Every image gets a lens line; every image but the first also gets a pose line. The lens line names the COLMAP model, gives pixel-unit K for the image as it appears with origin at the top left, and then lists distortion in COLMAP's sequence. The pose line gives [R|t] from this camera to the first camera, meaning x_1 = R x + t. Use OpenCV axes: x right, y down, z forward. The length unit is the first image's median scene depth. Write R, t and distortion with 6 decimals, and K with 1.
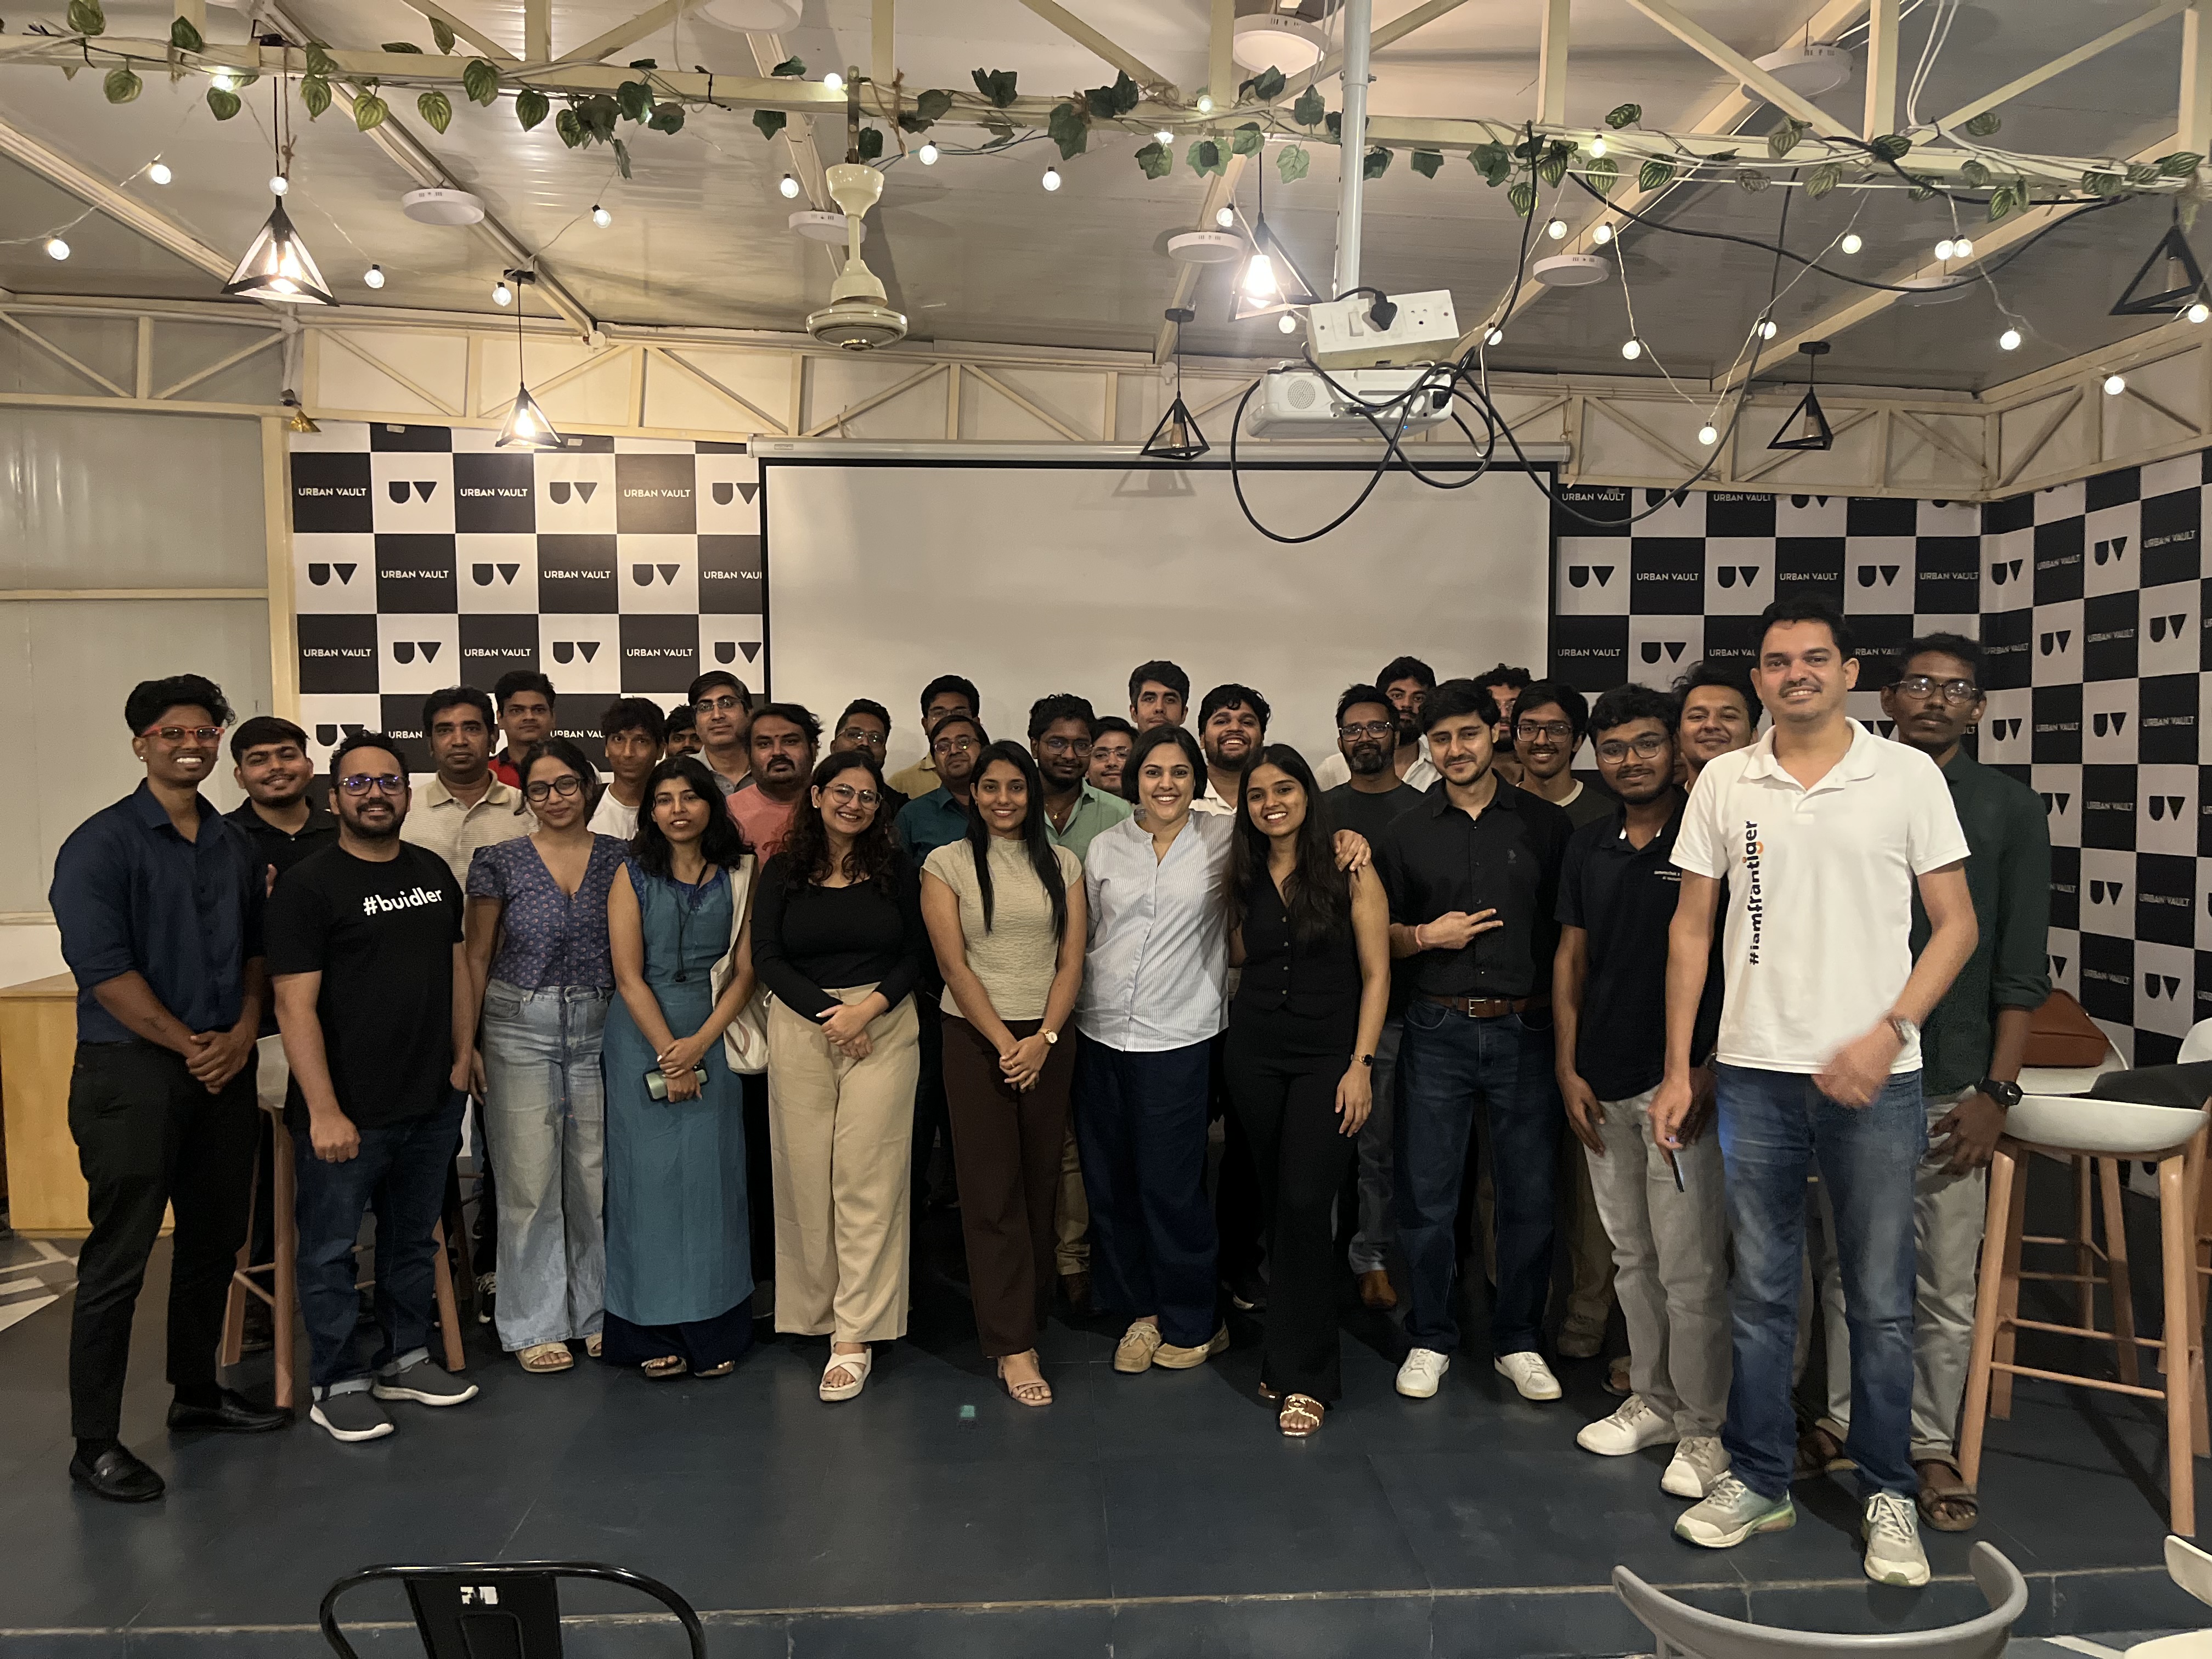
lens RADIAL K [[1671.3, 0, 1101.0], [0, 1671.3, 843.0], [0, 0, 1]] dist [0.074341, -0.093504]
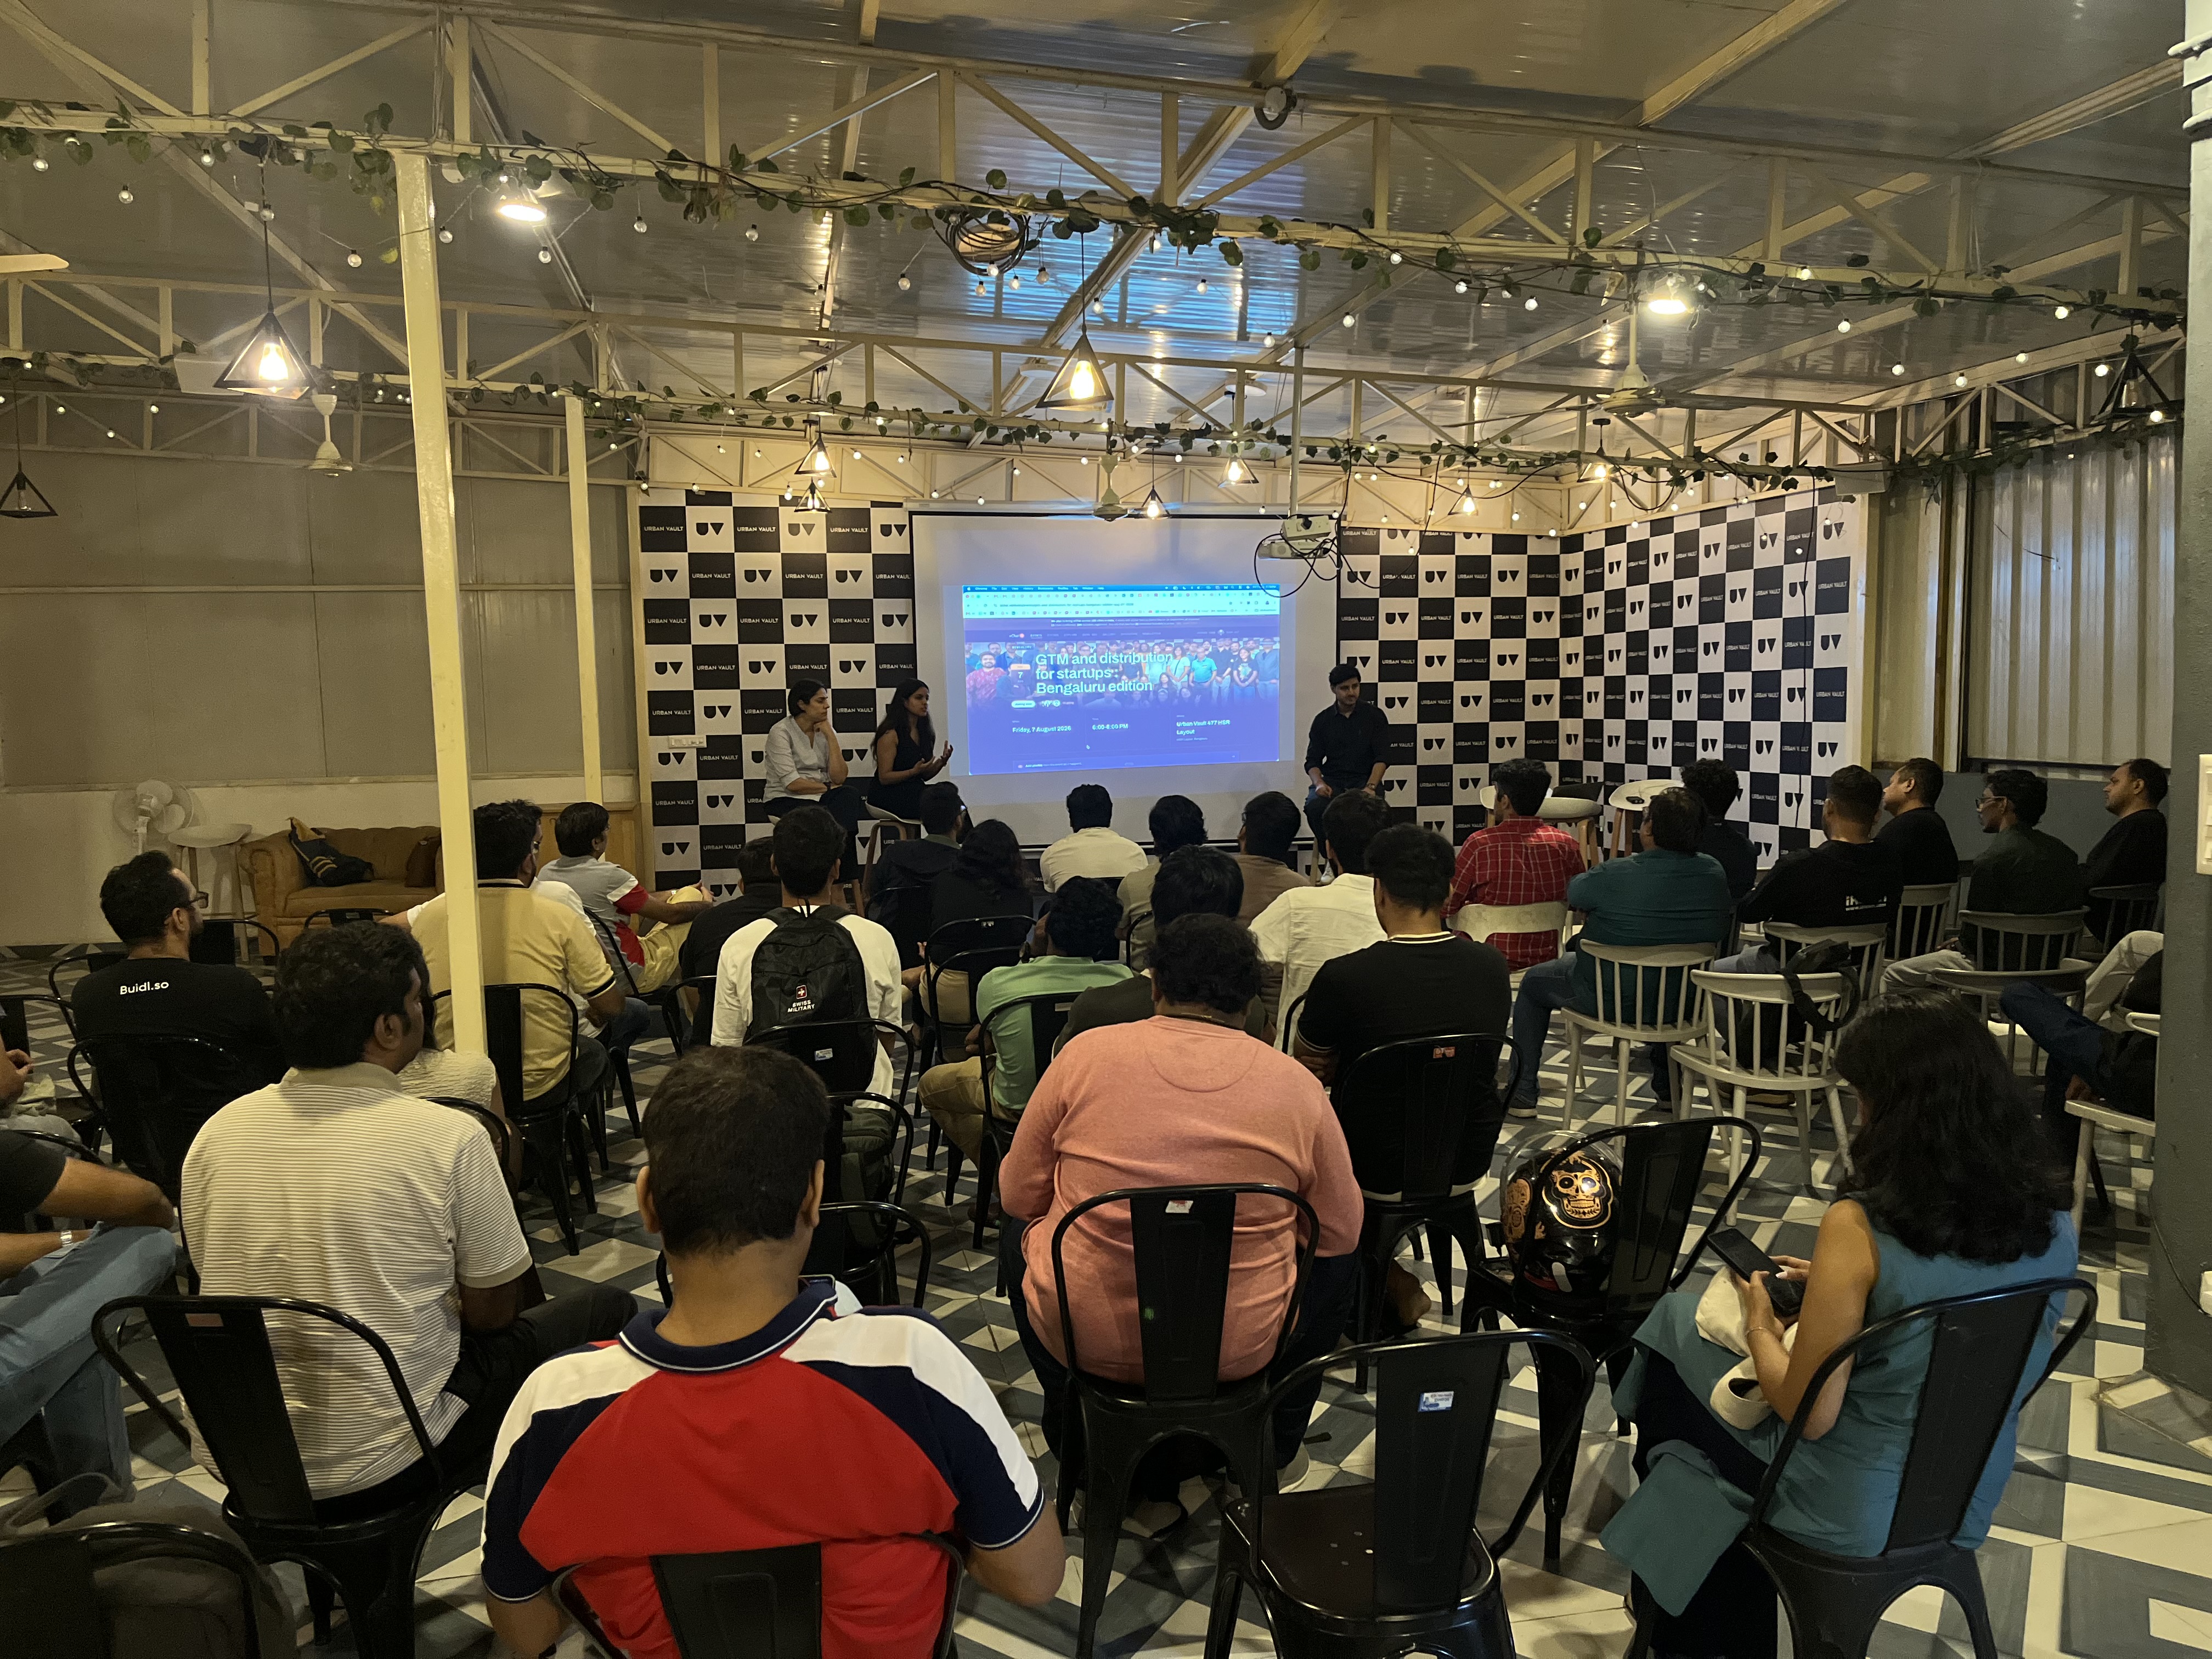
lens RADIAL K [[1671.3, 0, 1107.0], [0, 1671.3, 854.3], [0, 0, 1]] dist [0.074341, -0.093504]
pose [[0.988813, -0.024024, 0.147215, -0.264687], [0.017504, 0.998815, 0.045422, 0.057600], [-0.148132, -0.042337, 0.988061, -0.800906]]
